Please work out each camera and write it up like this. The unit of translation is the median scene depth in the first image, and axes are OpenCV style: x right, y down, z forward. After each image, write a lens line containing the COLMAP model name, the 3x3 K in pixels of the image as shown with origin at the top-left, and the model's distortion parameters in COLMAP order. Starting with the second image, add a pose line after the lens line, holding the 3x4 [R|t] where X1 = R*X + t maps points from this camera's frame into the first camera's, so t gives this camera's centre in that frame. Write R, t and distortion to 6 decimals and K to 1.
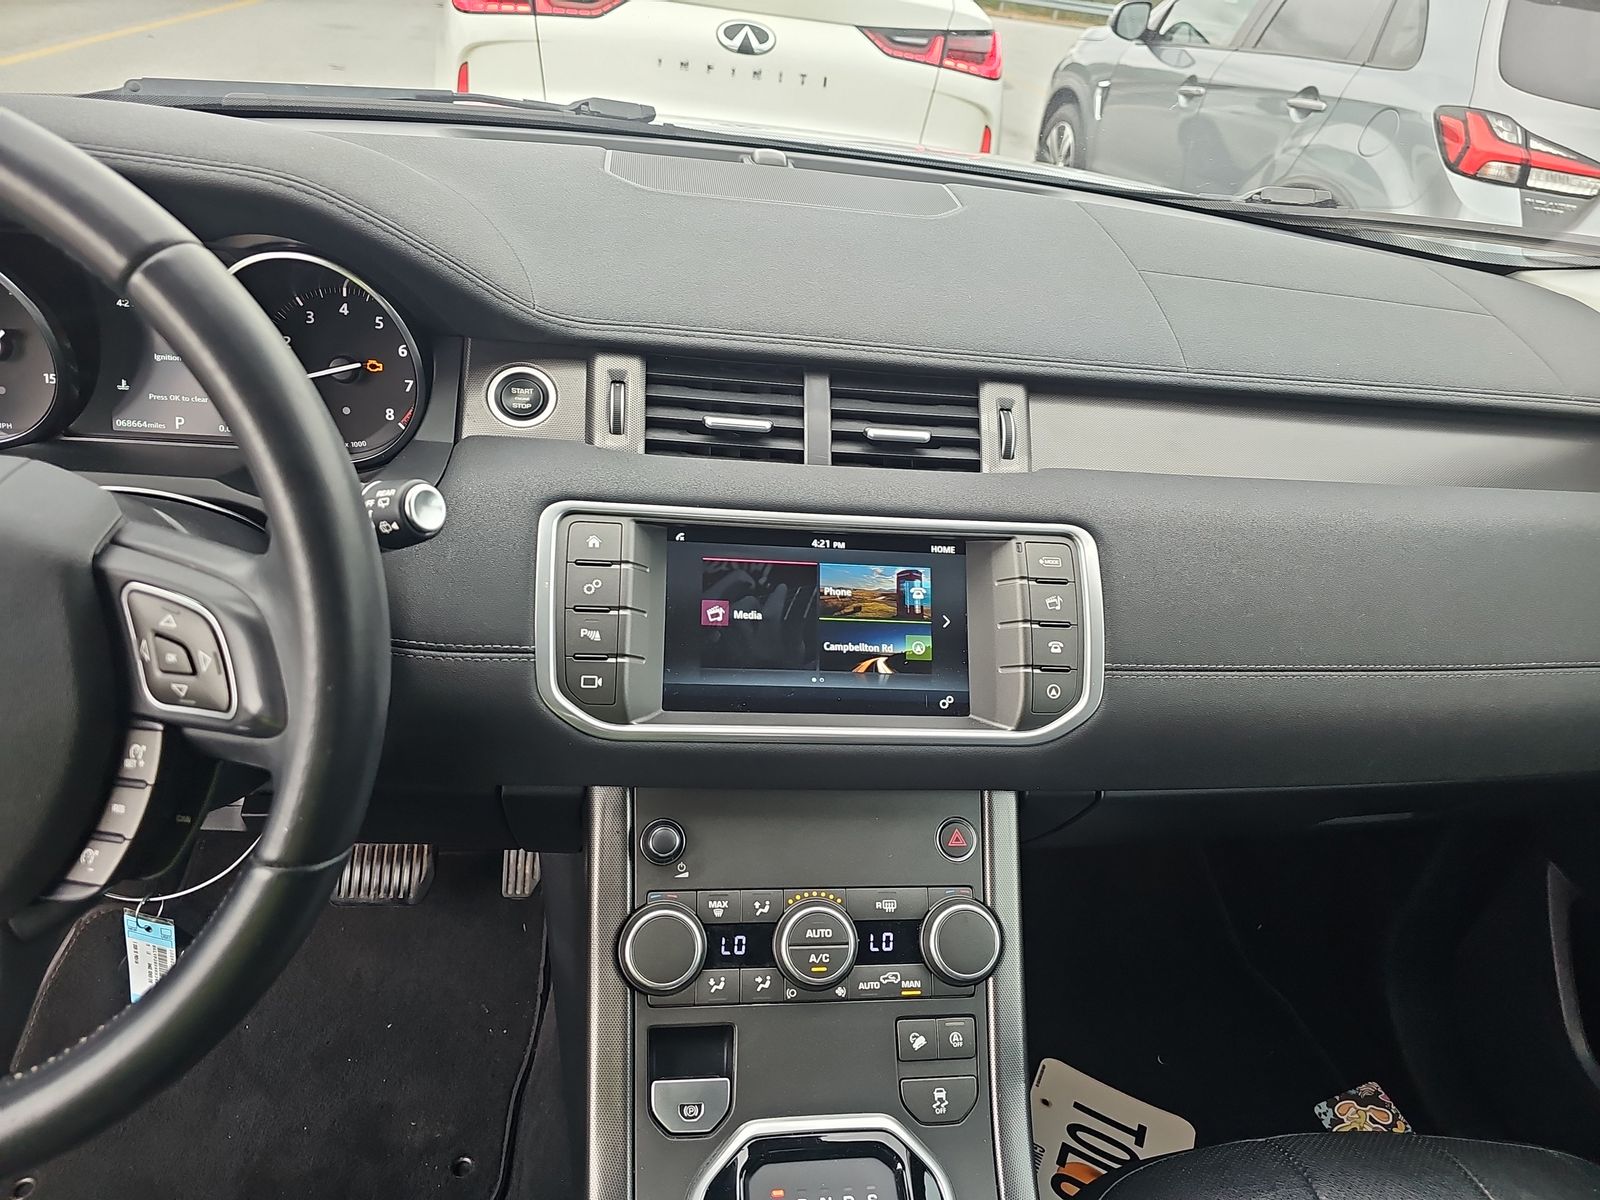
lens RADIAL K [[1058.2, 0, 794.2], [0, 1058.2, 589.1], [0, 0, 1]] dist [0.065506, -0.086897]
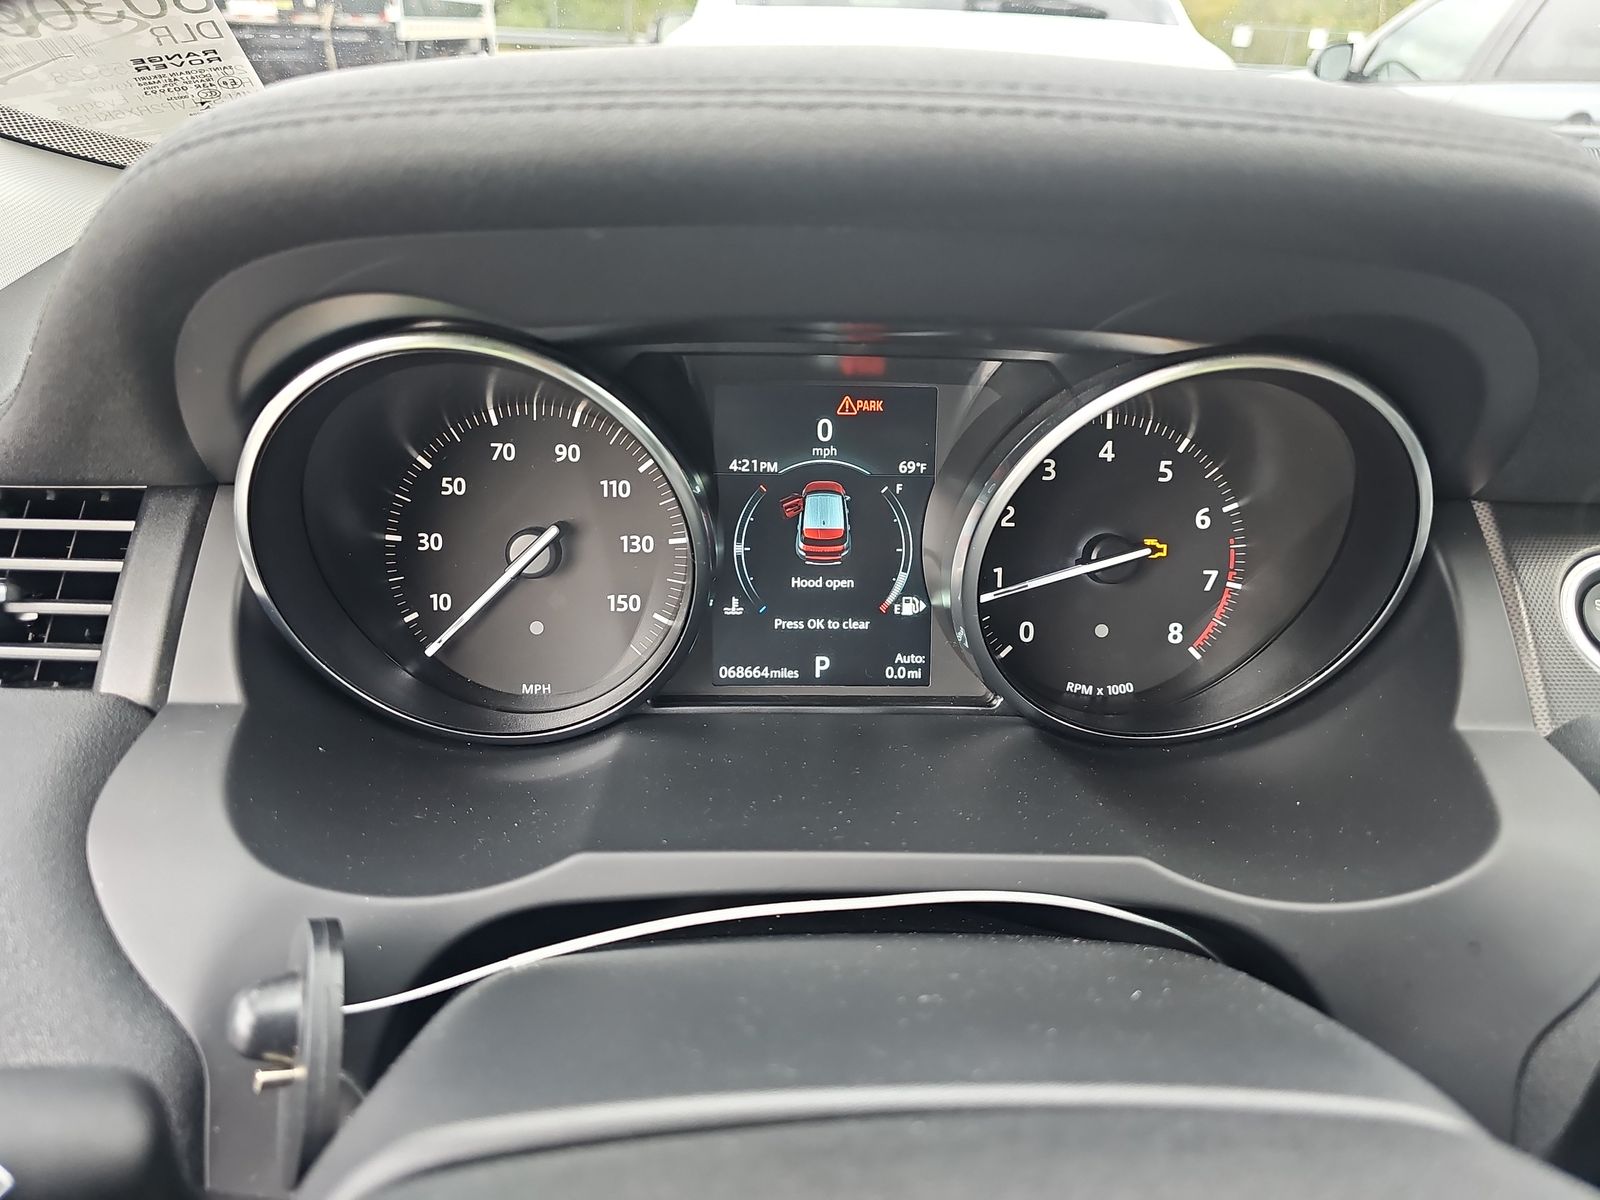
lens RADIAL K [[1058.2, 0, 794.2], [0, 1058.2, 589.1], [0, 0, 1]] dist [0.065506, -0.086897]
pose [[0.993358, -0.037897, -0.108641, -0.574100], [0.030072, 0.996895, -0.072778, -0.170066], [0.111062, 0.069028, 0.991413, 0.482145]]
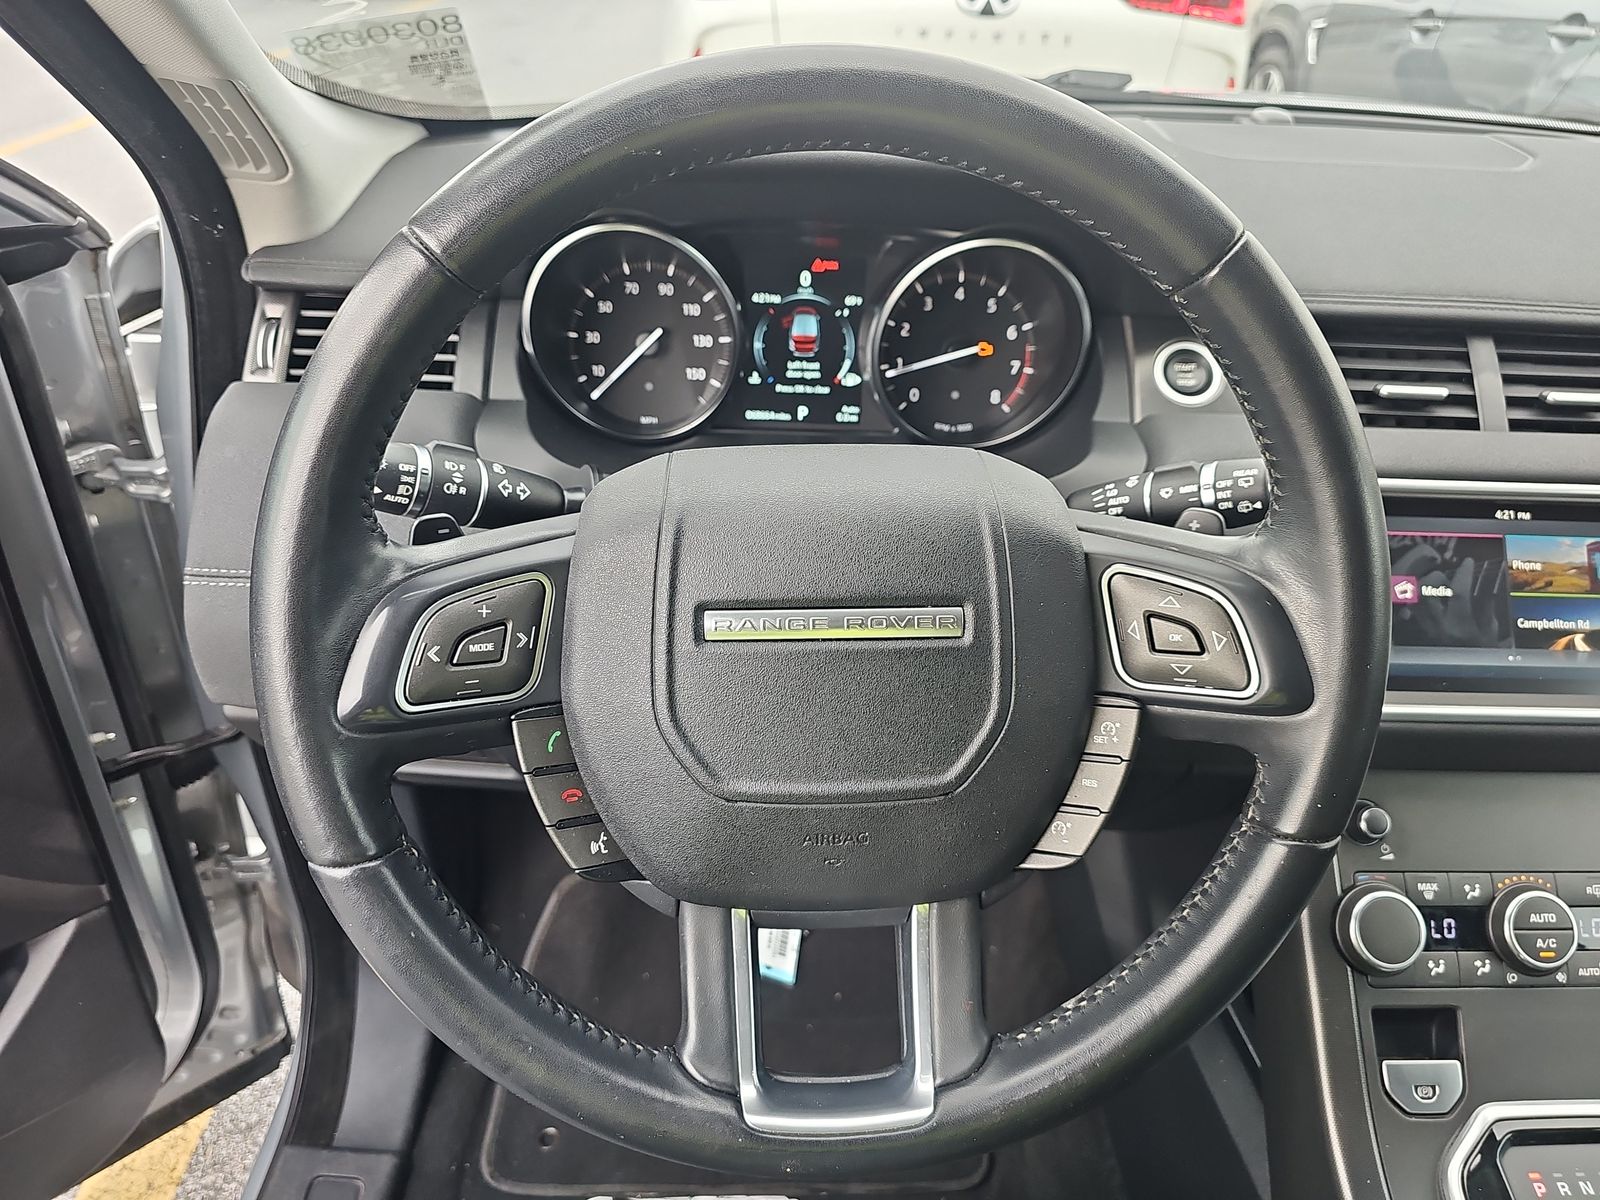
lens RADIAL K [[1074.2, 0, 800.0], [0, 1074.2, 600.0], [0, 0, 1]] dist [0.020824, -0.029071]
pose [[0.993166, -0.011174, -0.116173, -0.499134], [0.014532, 0.999499, 0.028103, -0.003314], [0.115801, -0.029599, 0.992831, -0.040209]]
